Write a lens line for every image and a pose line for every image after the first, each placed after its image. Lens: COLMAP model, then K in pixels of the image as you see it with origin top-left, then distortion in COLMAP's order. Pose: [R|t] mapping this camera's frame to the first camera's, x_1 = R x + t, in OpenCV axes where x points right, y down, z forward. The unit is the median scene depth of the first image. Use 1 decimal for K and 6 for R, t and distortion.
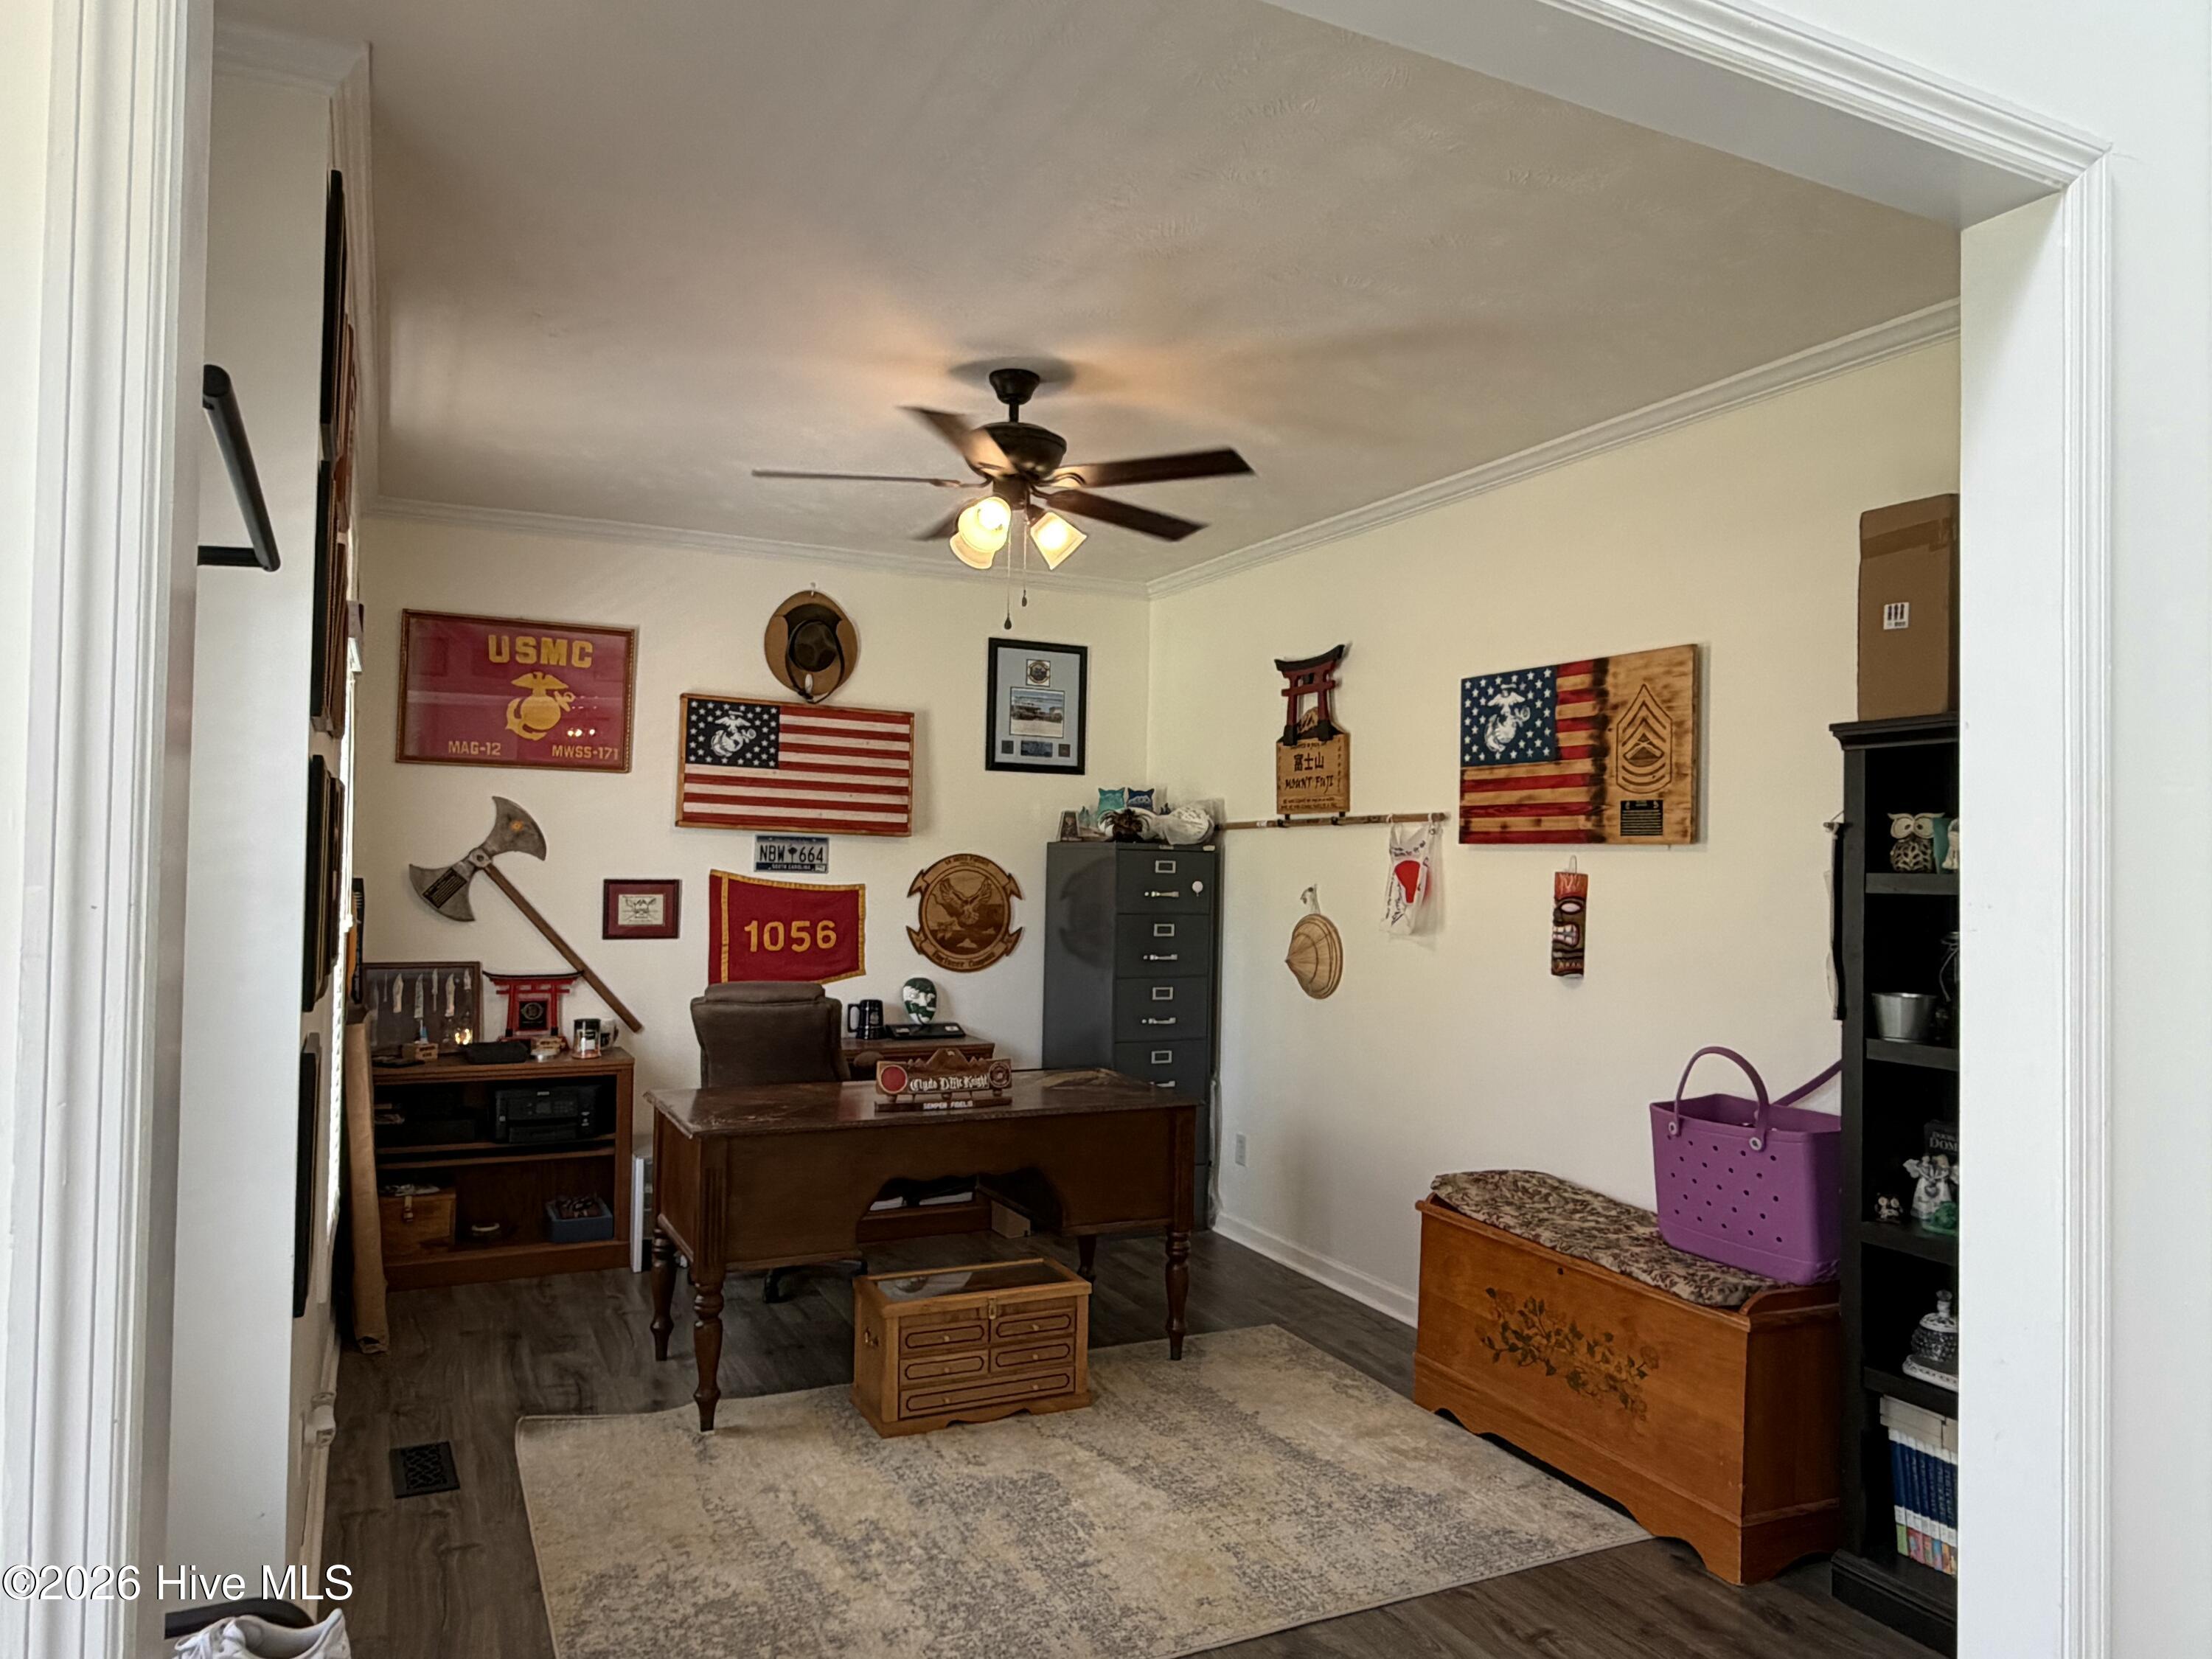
lens RADIAL K [[1435.4, 0, 1098.1], [0, 1435.4, 826.1], [0, 0, 1]] dist [-0.005988, 0.001640]
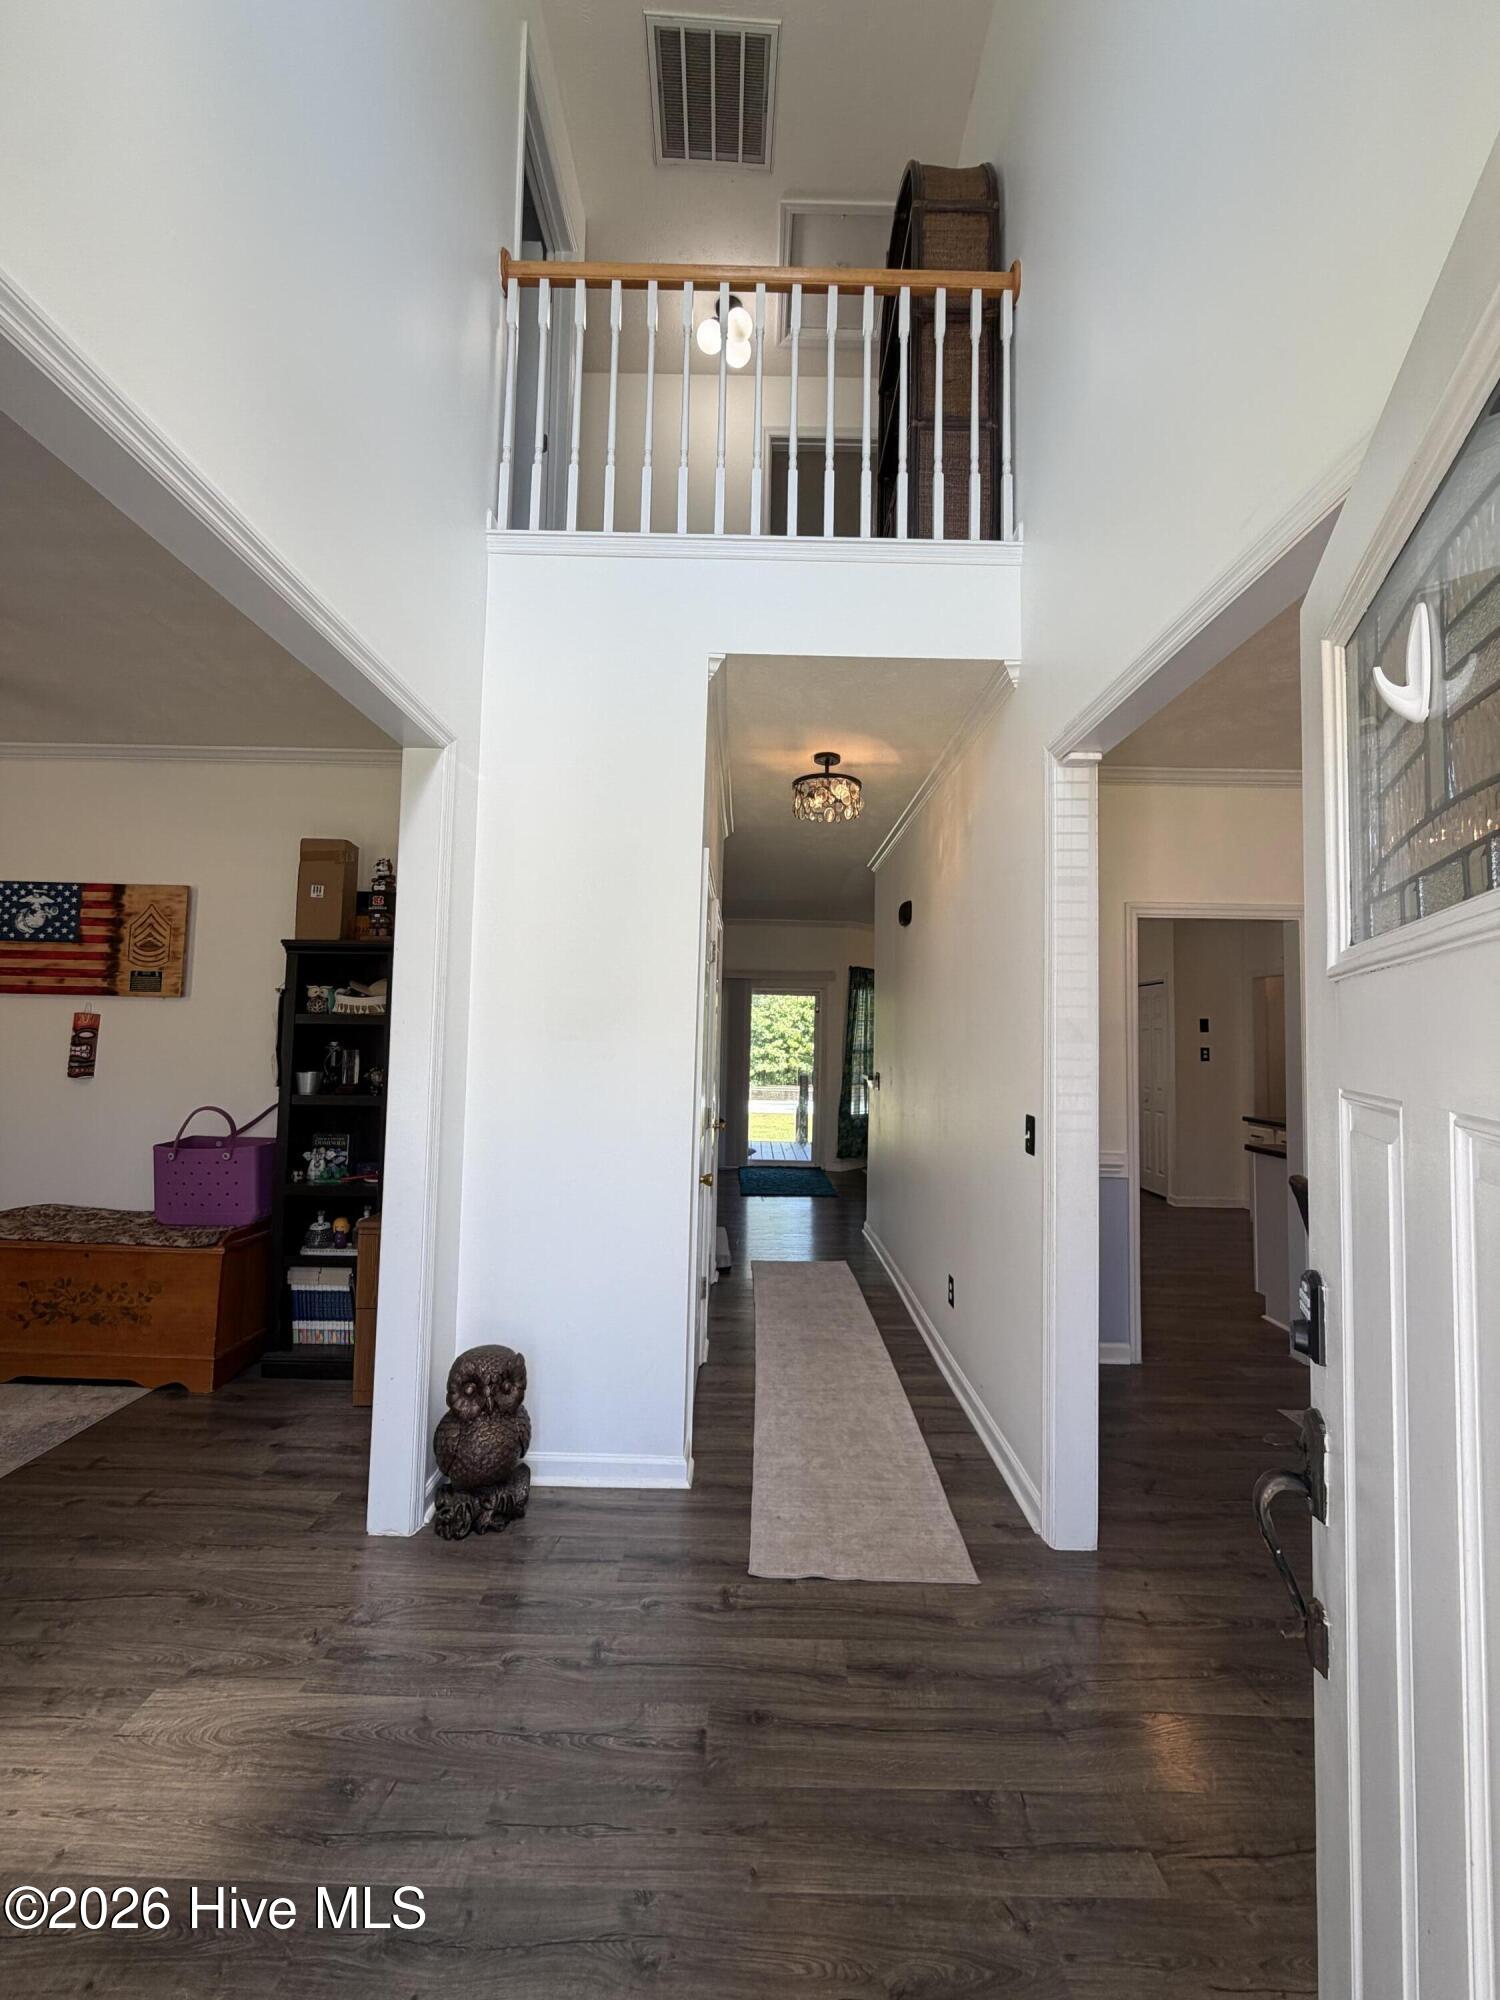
lens RADIAL K [[798.5, 0, 745.8], [0, 798.5, 993.6], [0, 0, 1]] dist [-0.004654, 0.001151]
pose [[0.440417, 0.041242, 0.896845, -0.173431], [-0.035211, 0.998969, -0.028647, 0.011935], [-0.897102, -0.018963, 0.441416, -0.068879]]
